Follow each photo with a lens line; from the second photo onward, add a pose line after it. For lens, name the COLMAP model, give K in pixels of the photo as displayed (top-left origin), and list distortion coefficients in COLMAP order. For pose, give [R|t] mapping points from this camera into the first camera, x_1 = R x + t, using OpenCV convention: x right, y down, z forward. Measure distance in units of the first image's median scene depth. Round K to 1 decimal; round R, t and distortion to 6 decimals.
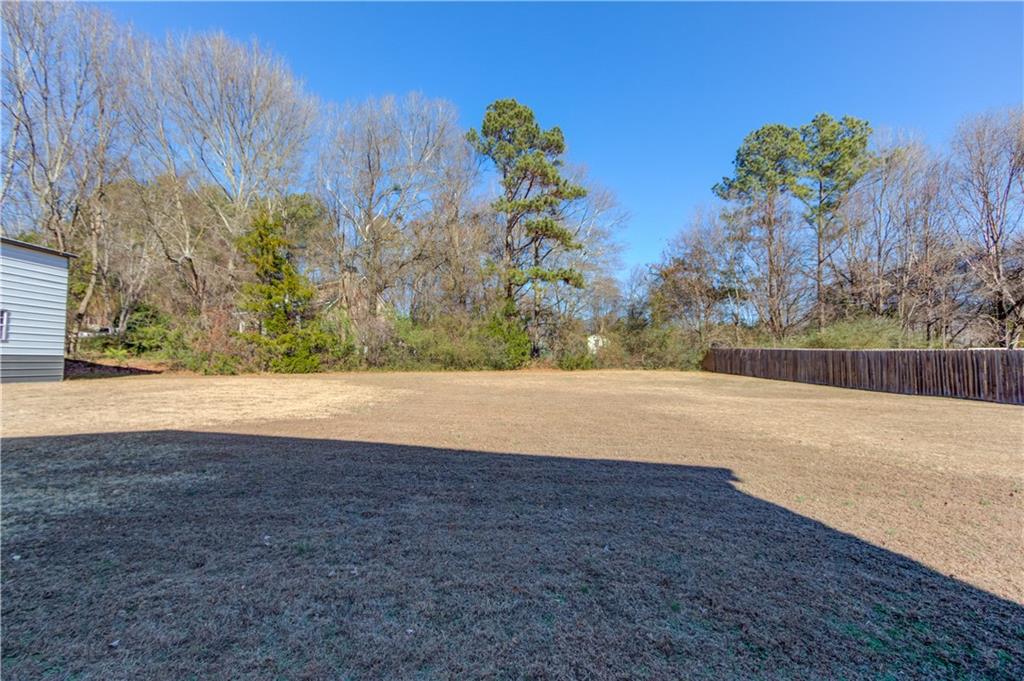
lens RADIAL K [[493.8, 0, 512.0], [0, 493.8, 340.5], [0, 0, 1]] dist [0.003755, 0.000905]
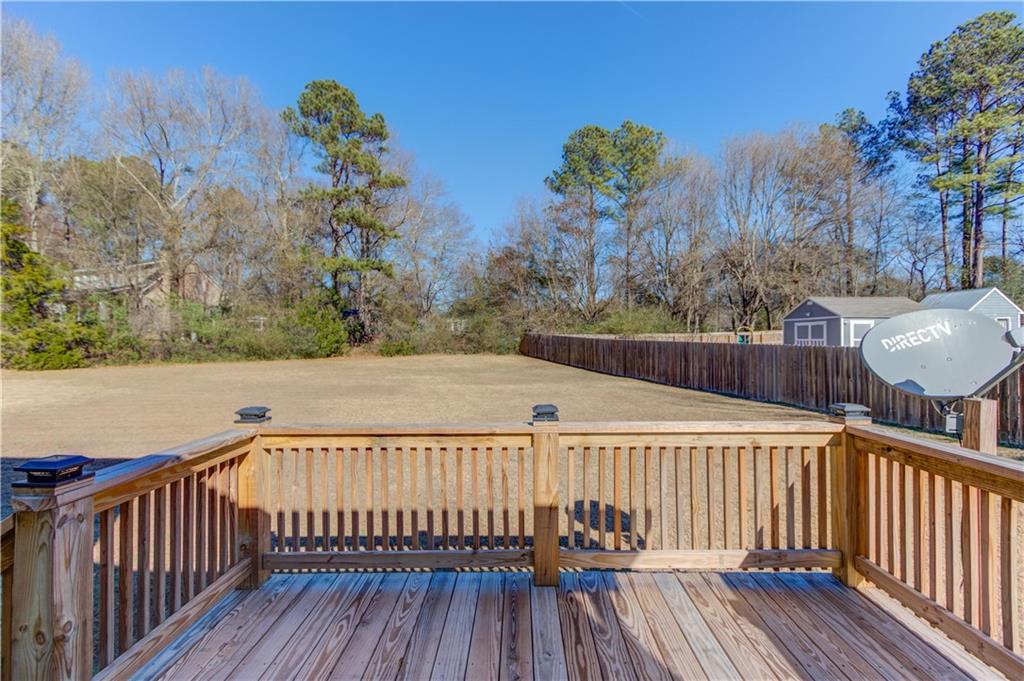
lens RADIAL K [[493.8, 0, 512.0], [0, 493.8, 340.5], [0, 0, 1]] dist [0.003755, 0.000905]
pose [[0.981642, -0.008930, 0.190522, 0.189472], [-0.001042, 0.998637, 0.052181, -0.030044], [-0.190729, -0.051422, 0.980295, -0.066277]]
